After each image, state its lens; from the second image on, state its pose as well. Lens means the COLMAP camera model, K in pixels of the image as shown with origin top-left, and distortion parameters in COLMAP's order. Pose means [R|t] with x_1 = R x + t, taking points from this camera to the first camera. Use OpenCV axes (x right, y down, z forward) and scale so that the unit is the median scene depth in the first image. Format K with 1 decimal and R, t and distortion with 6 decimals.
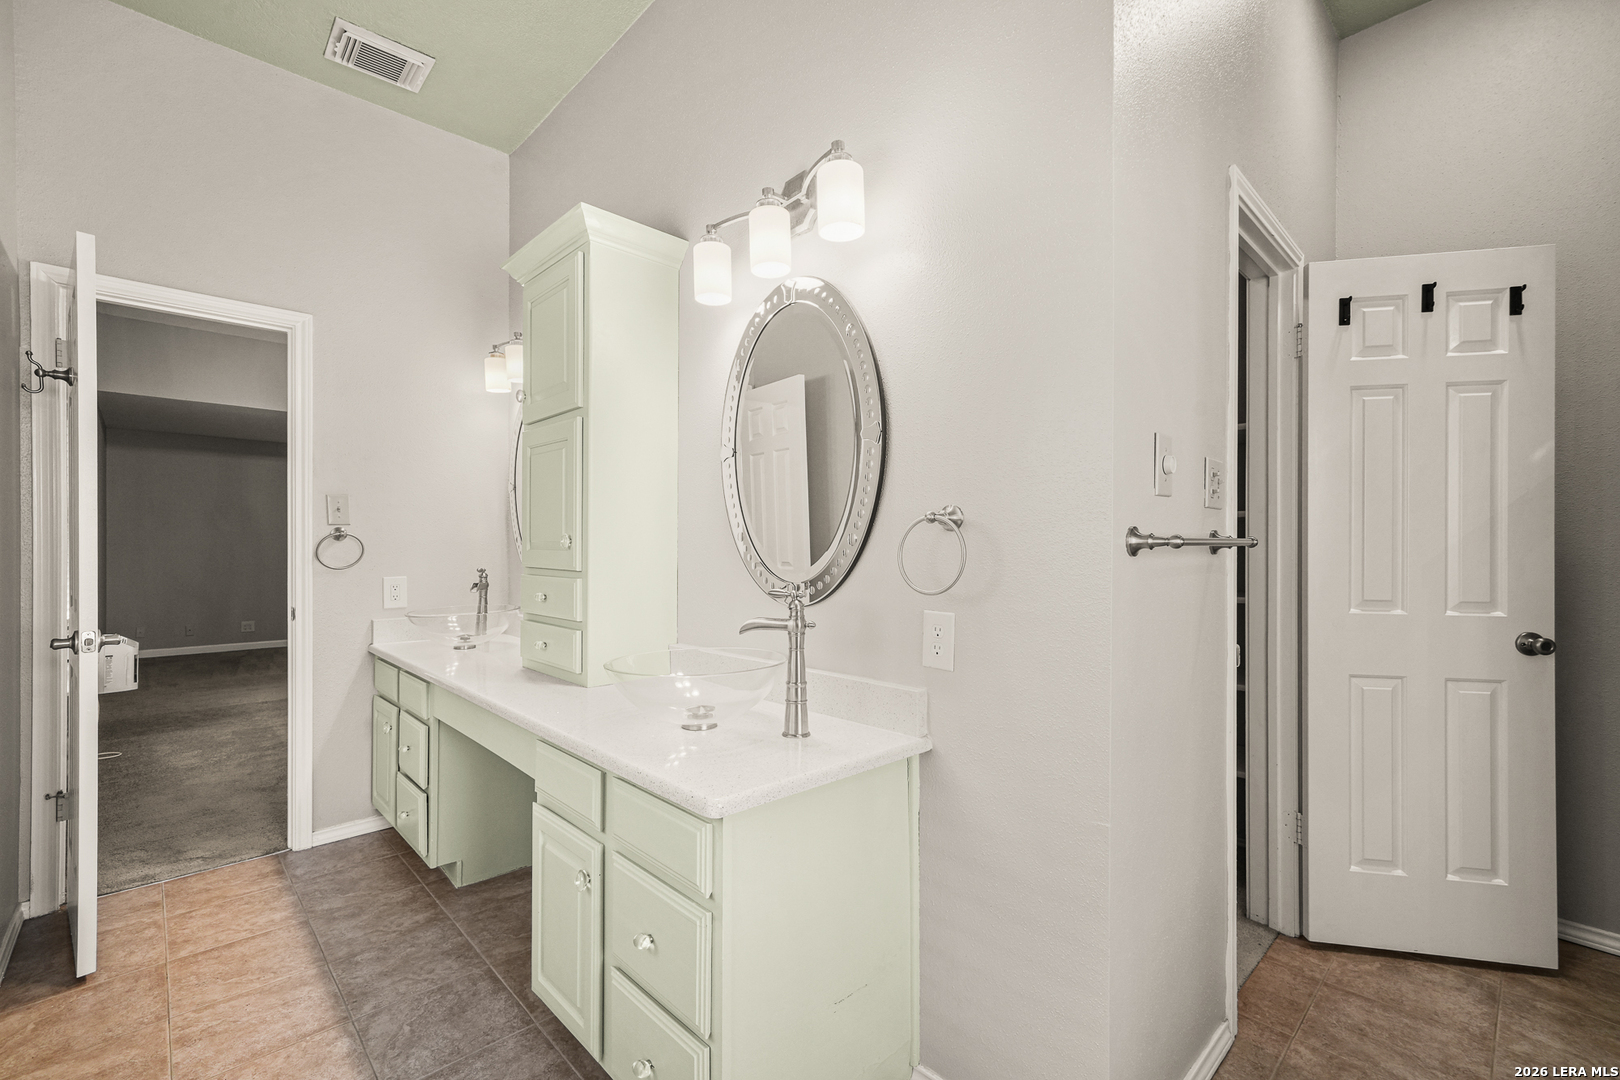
lens RADIAL K [[698.9, 0, 811.9], [0, 698.9, 542.2], [0, 0, 1]] dist [0.001666, 0.005169]
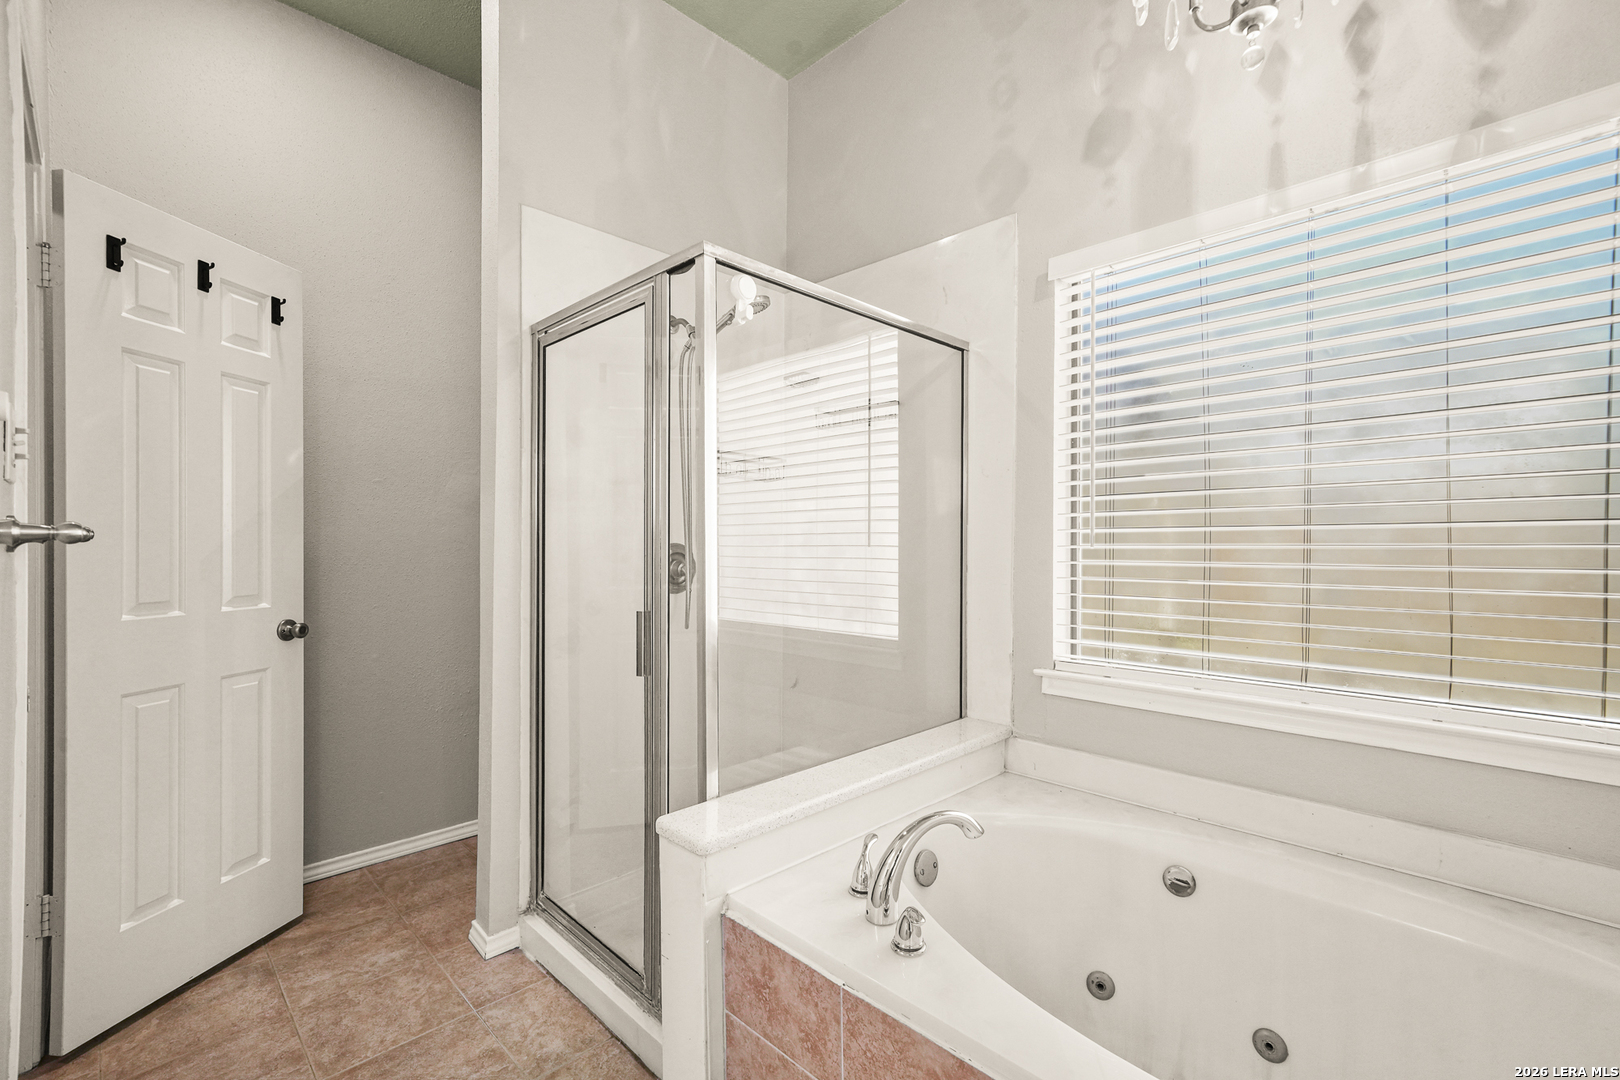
lens RADIAL K [[698.9, 0, 811.9], [0, 698.9, 542.2], [0, 0, 1]] dist [0.001666, 0.005169]
pose [[-0.022802, -0.000871, 0.999740, -0.086241], [-0.009848, 0.999951, 0.000646, -0.000478], [-0.999691, -0.009831, -0.022810, 0.212376]]
